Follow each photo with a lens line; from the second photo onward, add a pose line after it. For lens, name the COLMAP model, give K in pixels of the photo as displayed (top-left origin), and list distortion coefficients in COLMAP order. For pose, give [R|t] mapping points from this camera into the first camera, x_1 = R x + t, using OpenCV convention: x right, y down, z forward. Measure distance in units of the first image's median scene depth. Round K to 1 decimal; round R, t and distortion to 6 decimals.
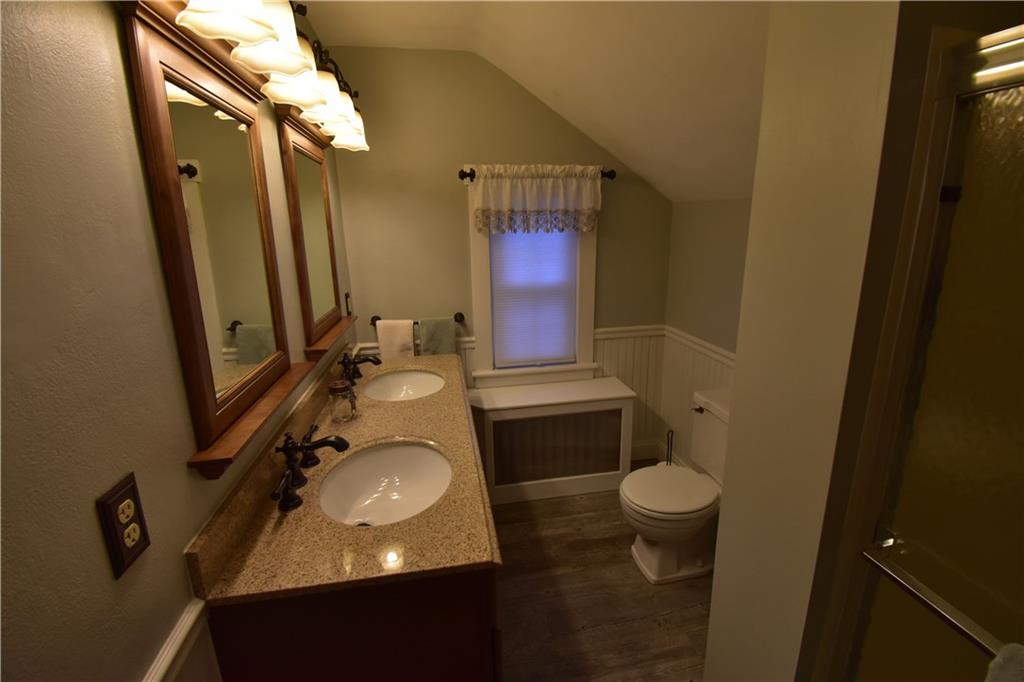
lens RADIAL K [[456.8, 0, 515.2], [0, 456.8, 340.6], [0, 0, 1]] dist [-0.011832, -0.009586]
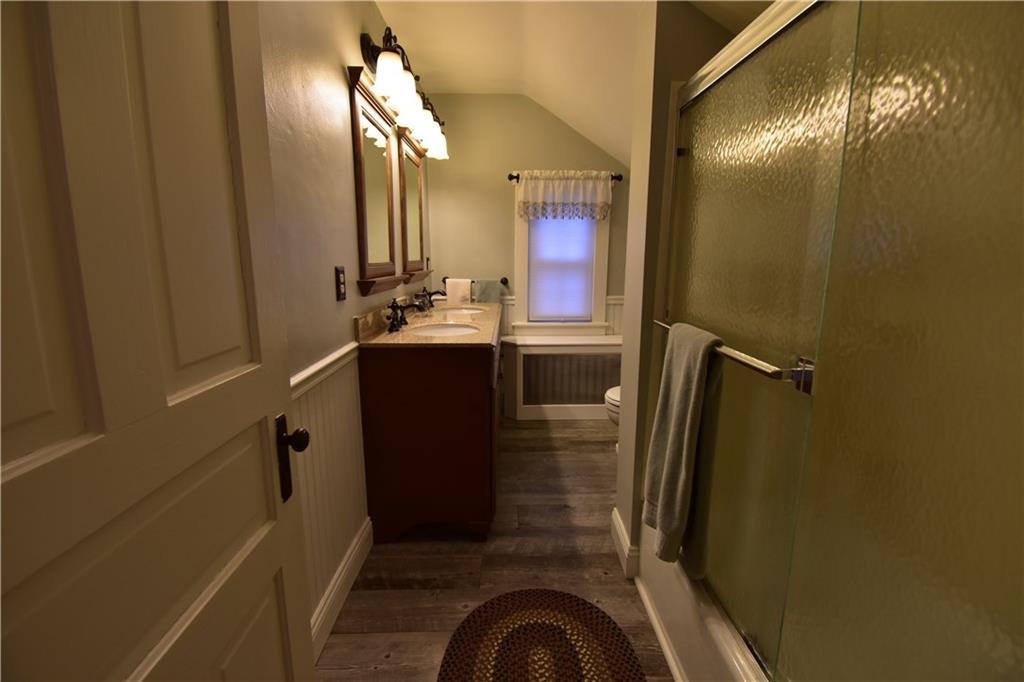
lens RADIAL K [[456.8, 0, 511.2], [0, 456.8, 340.2], [0, 0, 1]] dist [-0.011832, -0.009586]
pose [[0.985996, 0.051013, -0.158778, 0.134128], [-0.060625, 0.996572, -0.056292, 0.218837], [0.155362, 0.065129, 0.985708, -0.366603]]
